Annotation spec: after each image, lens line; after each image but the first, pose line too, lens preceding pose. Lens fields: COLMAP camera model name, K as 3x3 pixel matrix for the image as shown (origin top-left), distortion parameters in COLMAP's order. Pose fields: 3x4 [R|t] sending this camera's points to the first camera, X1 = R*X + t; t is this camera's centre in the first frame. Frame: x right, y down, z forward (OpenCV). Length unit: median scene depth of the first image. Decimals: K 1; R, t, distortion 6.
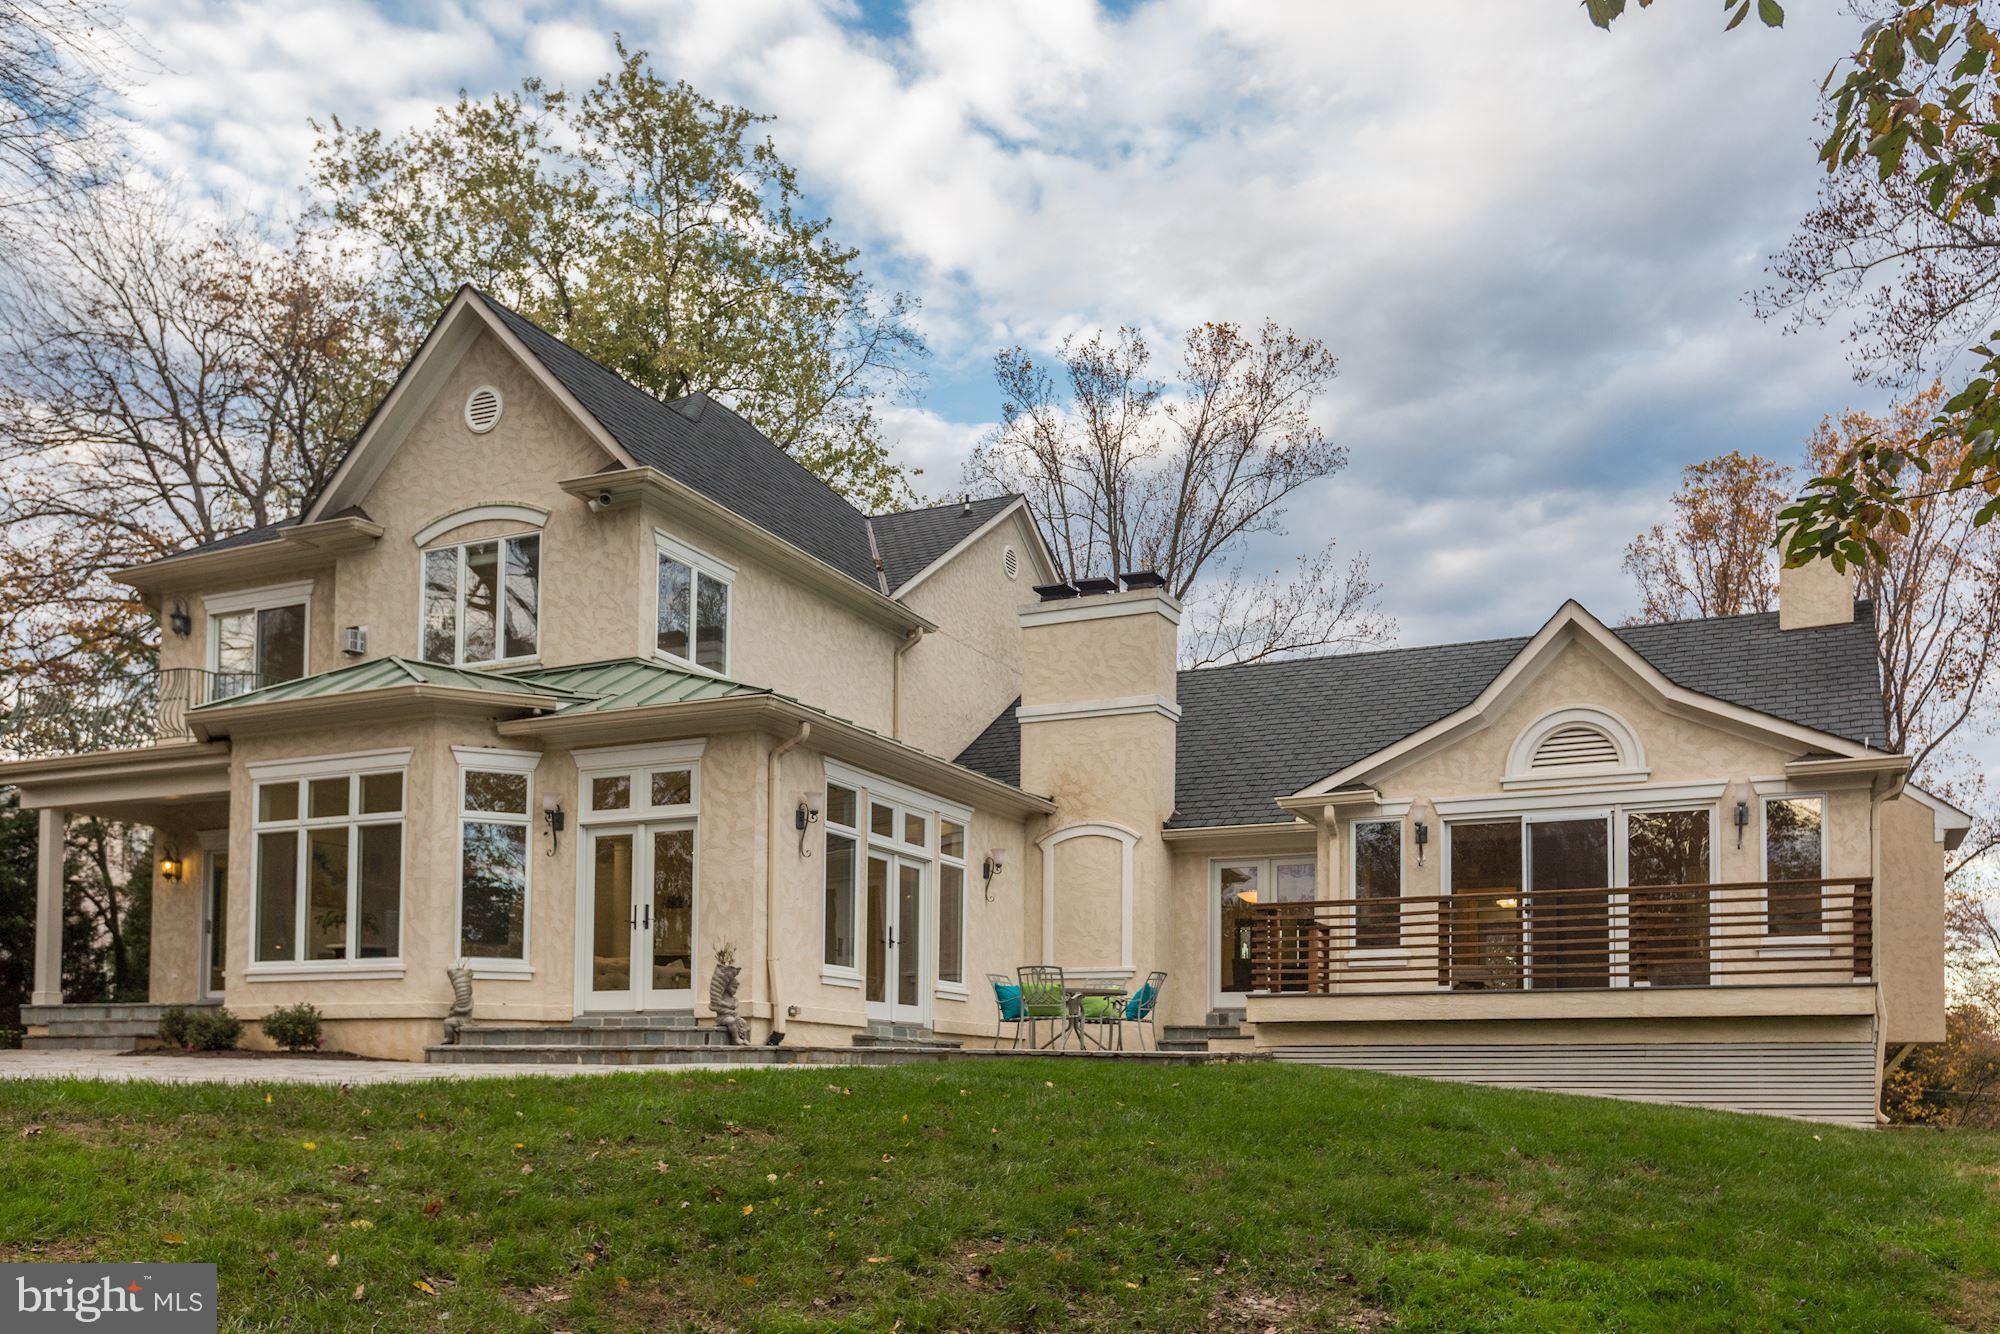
lens RADIAL K [[1565.0, 0, 1000.0], [0, 1565.0, 667.0], [0, 0, 1]] dist [0.010013, -0.006632]
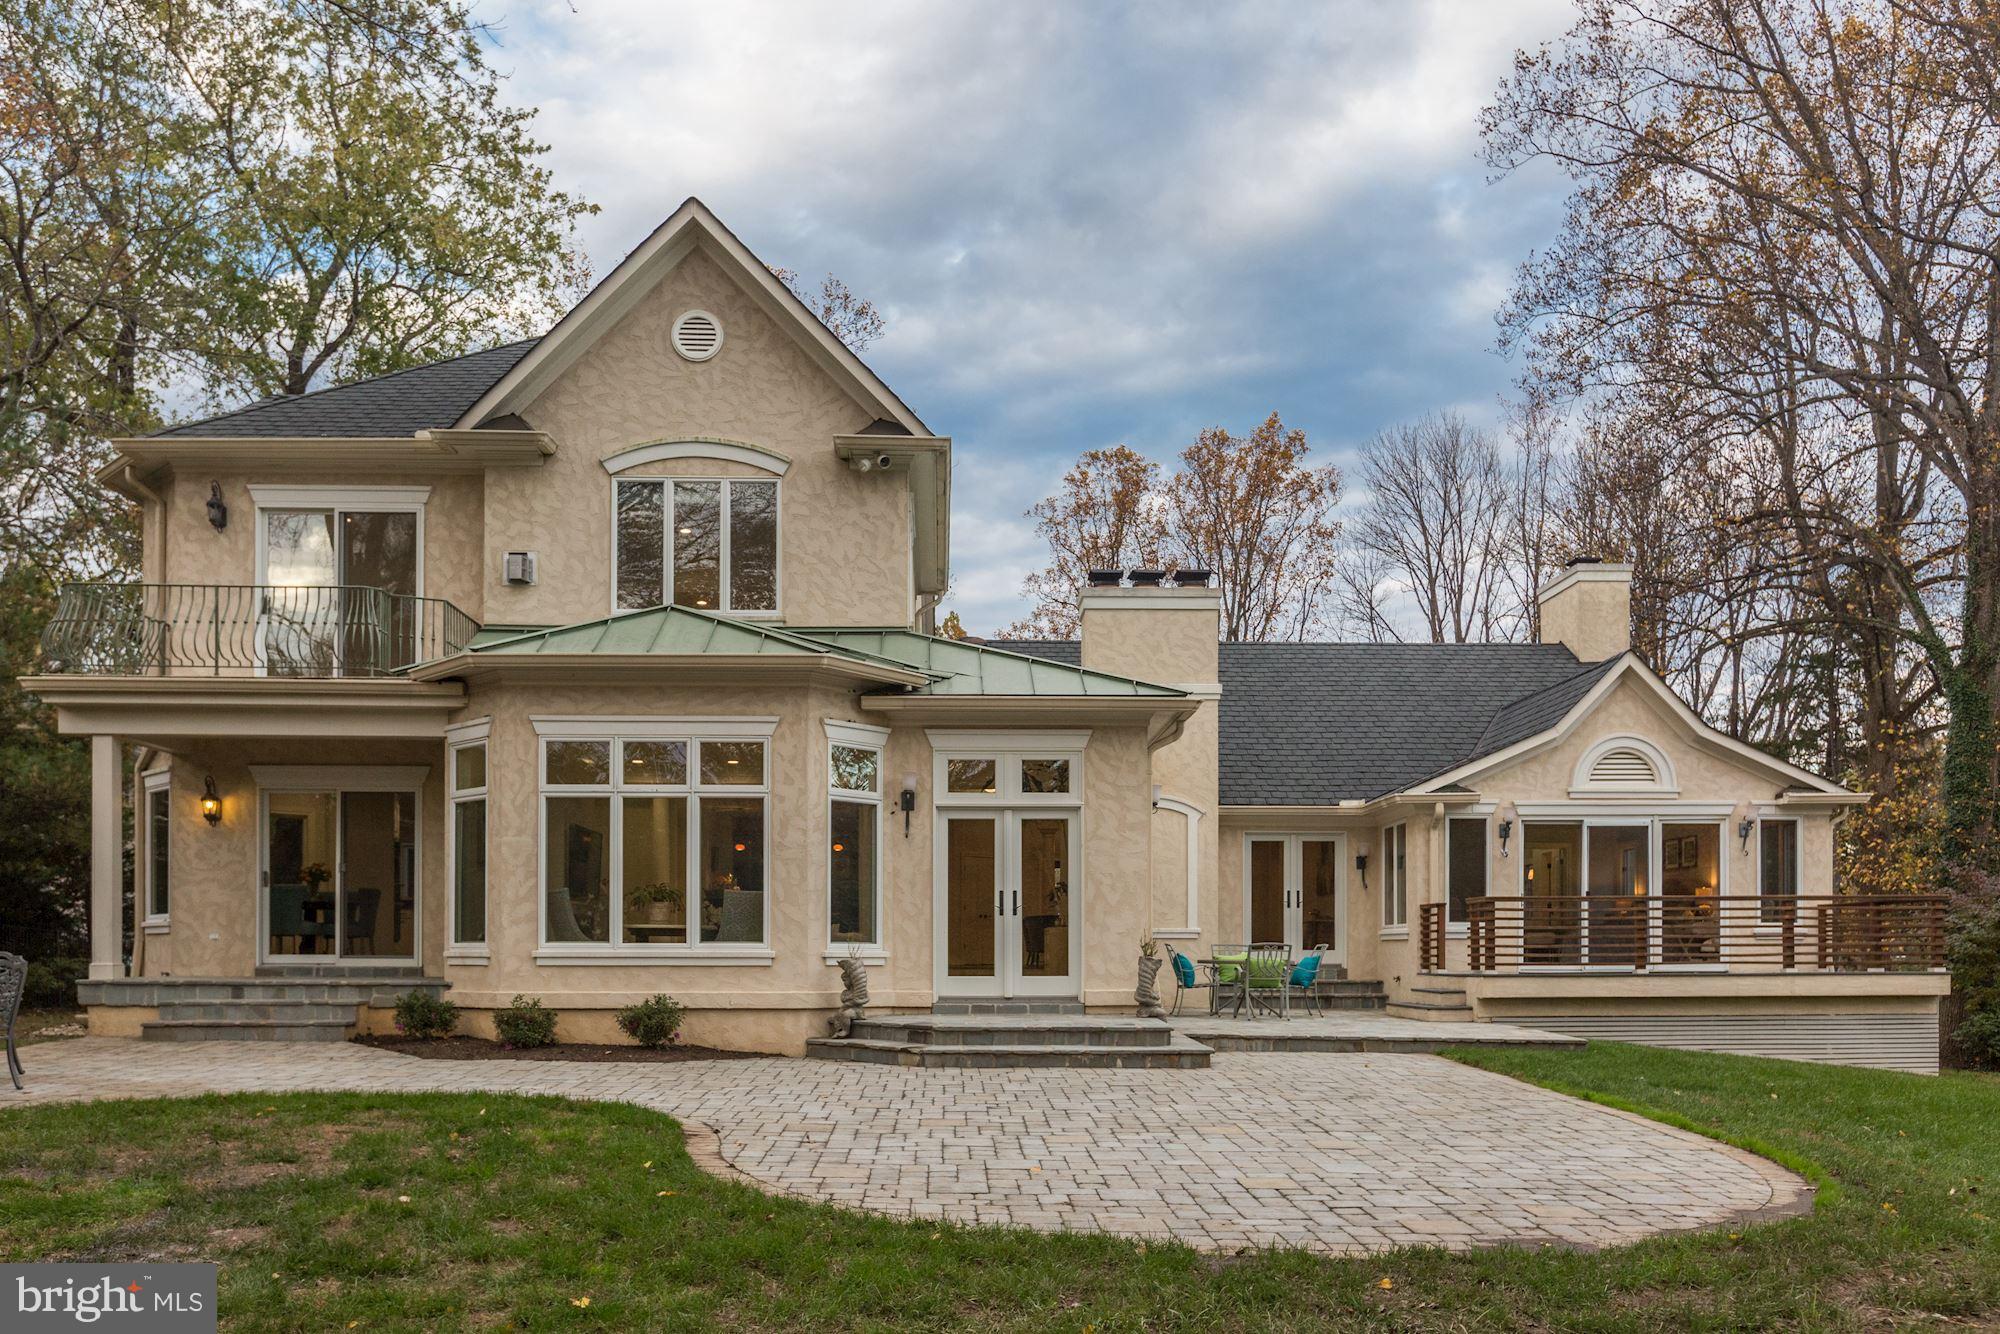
lens RADIAL K [[1446.6, 0, 1000.3], [0, 1446.6, 629.5], [0, 0, 1]] dist [-0.004271, 0.006638]
pose [[0.904206, 0.086769, 0.418189, -0.607421], [-0.101832, 0.994706, 0.013792, -0.025392], [-0.414778, -0.055056, 0.908255, 0.164068]]
